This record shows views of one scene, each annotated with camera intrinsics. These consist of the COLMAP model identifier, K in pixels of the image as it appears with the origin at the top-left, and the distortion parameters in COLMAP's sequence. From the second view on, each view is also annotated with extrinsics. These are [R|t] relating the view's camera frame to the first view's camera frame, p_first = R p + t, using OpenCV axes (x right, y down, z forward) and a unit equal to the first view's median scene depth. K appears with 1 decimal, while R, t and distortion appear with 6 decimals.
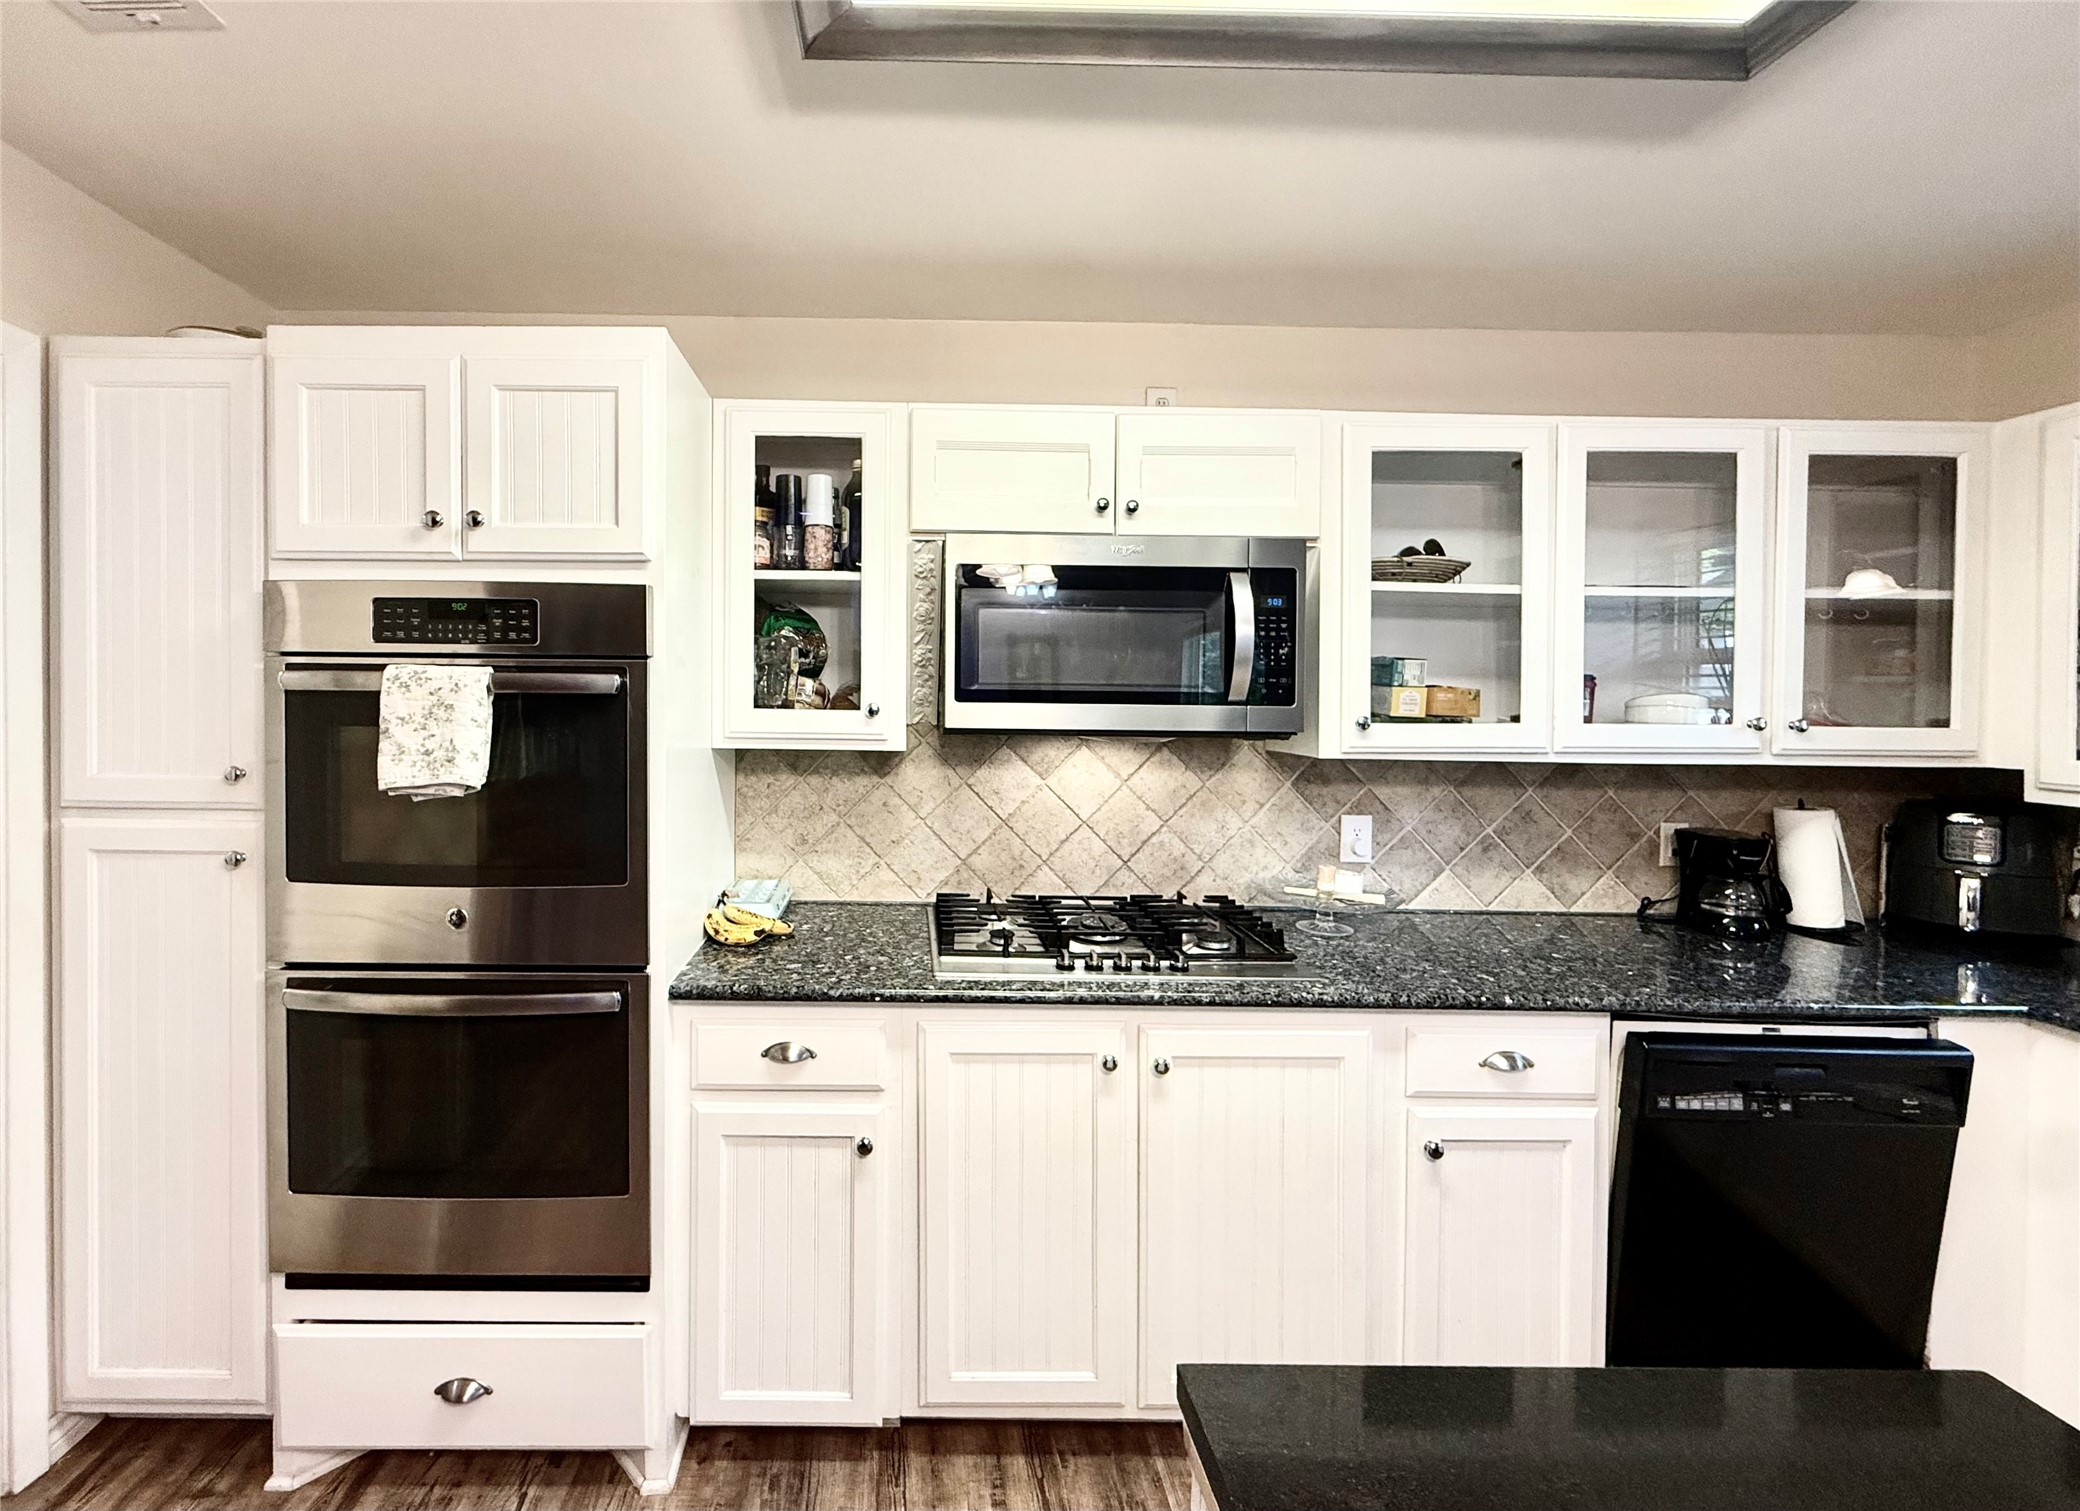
lens RADIAL K [[871.8, 0, 930.6], [0, 871.8, 700.9], [0, 0, 1]] dist [0.000395, 0.000705]
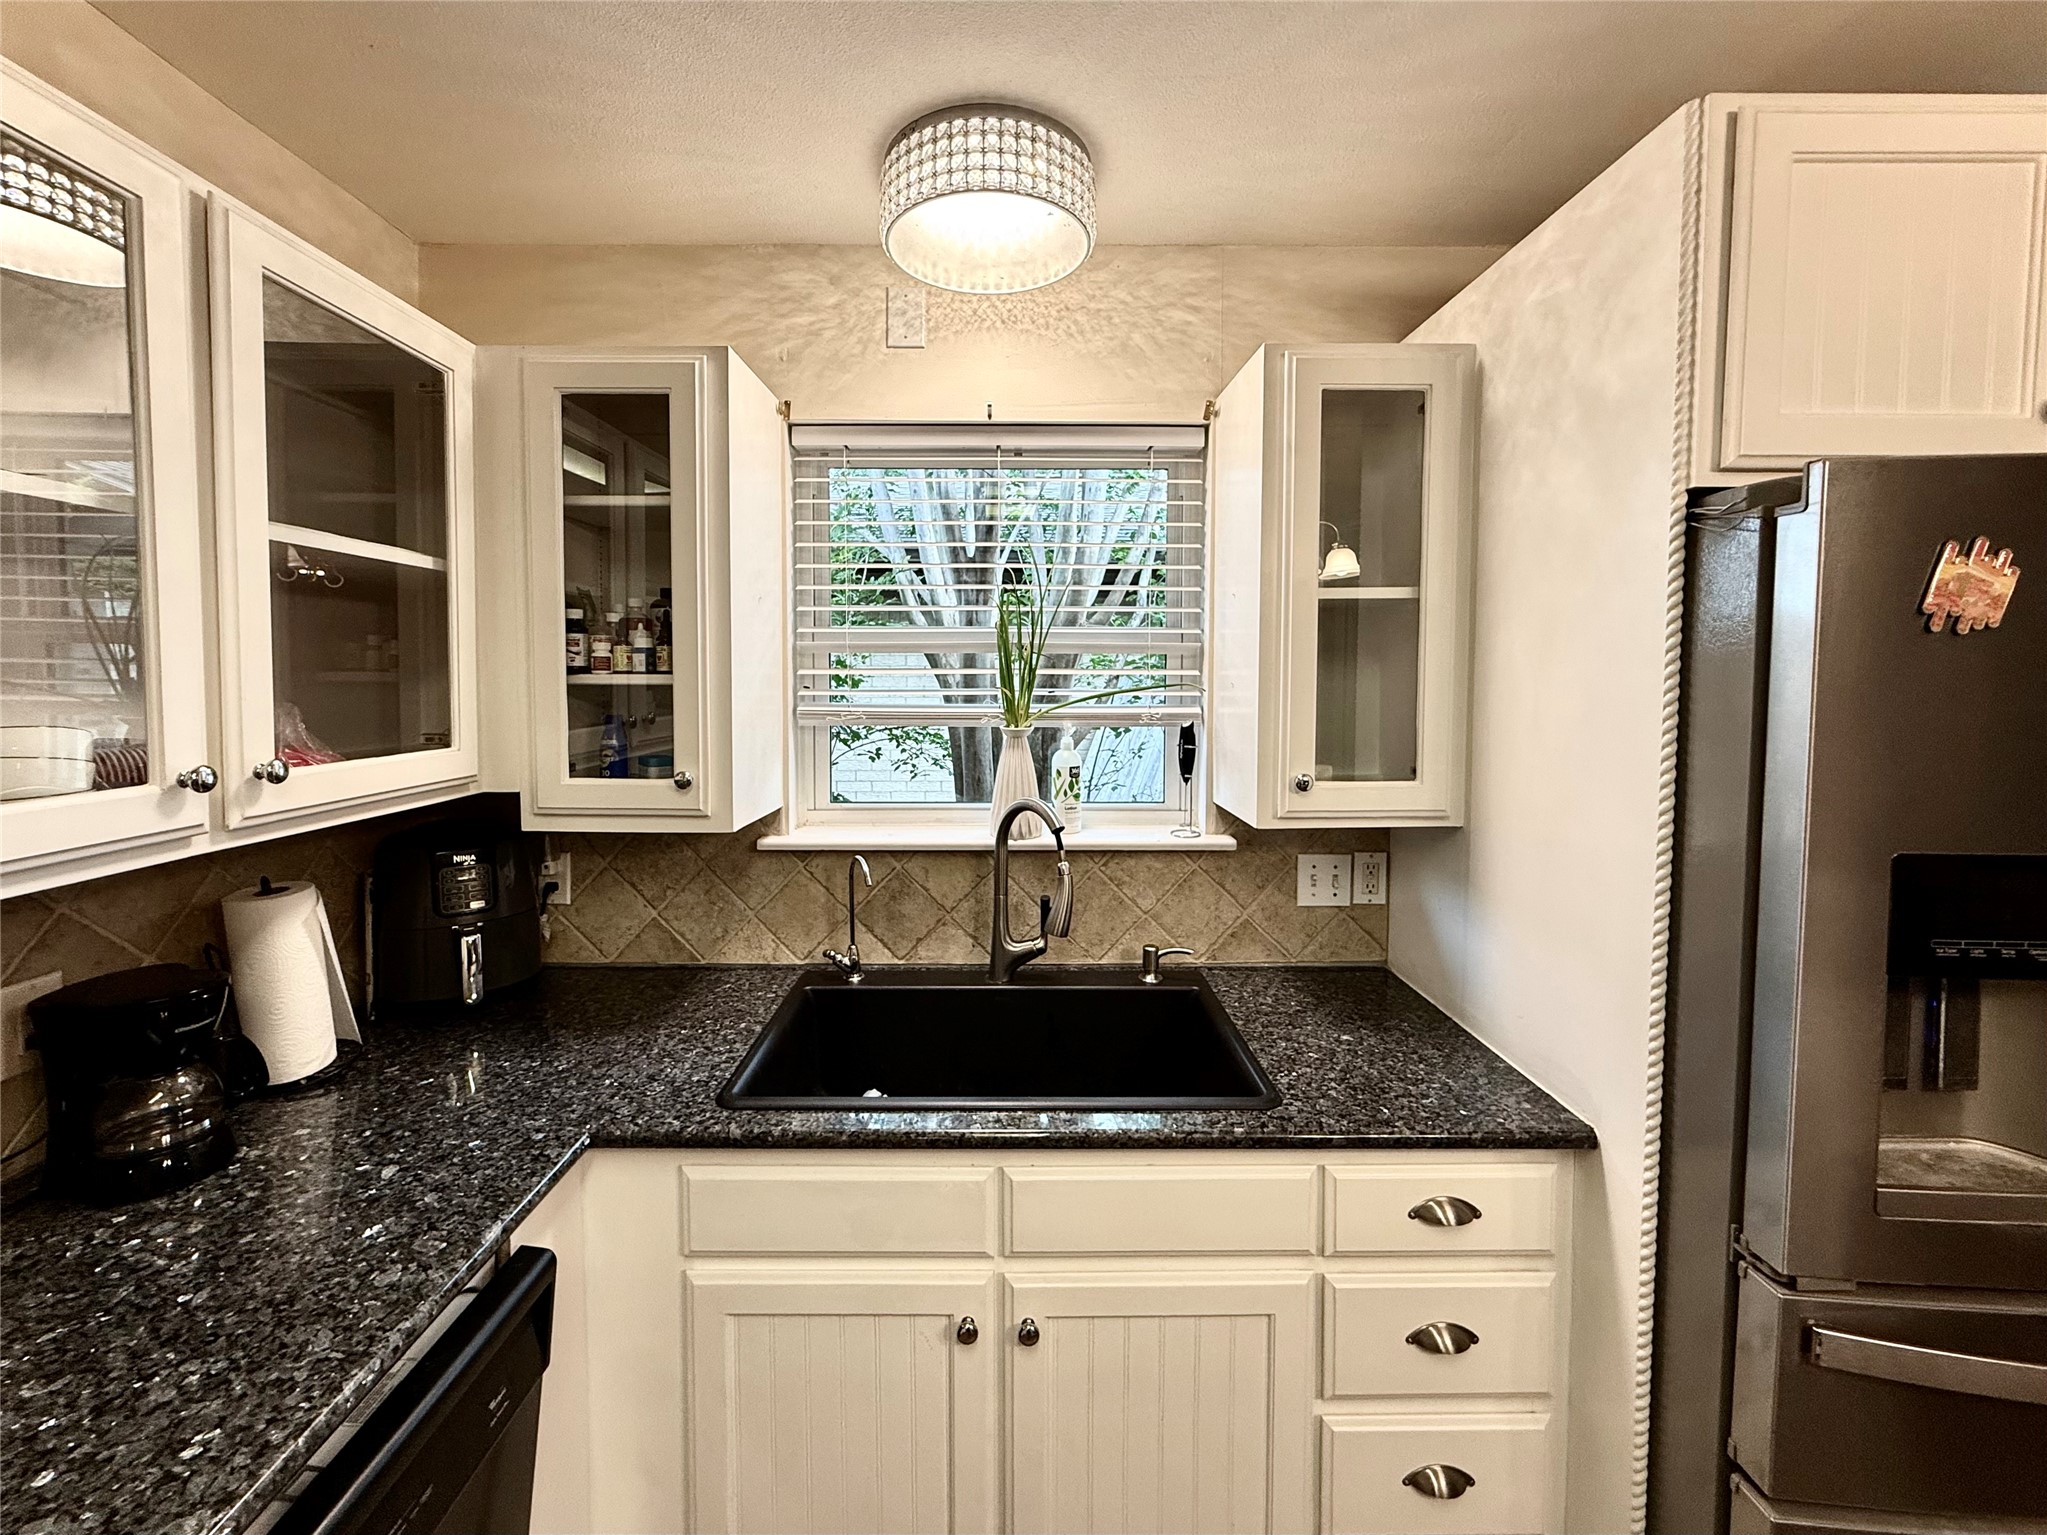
lens RADIAL K [[870.5, 0, 1018.0], [0, 870.5, 715.4], [0, 0, 1]] dist [-0.000043, 0.000070]
pose [[0.024026, -0.055522, 0.998168, 0.443138], [0.003062, 0.998456, 0.055464, -0.033817], [-0.999707, 0.001724, 0.024159, 0.497062]]
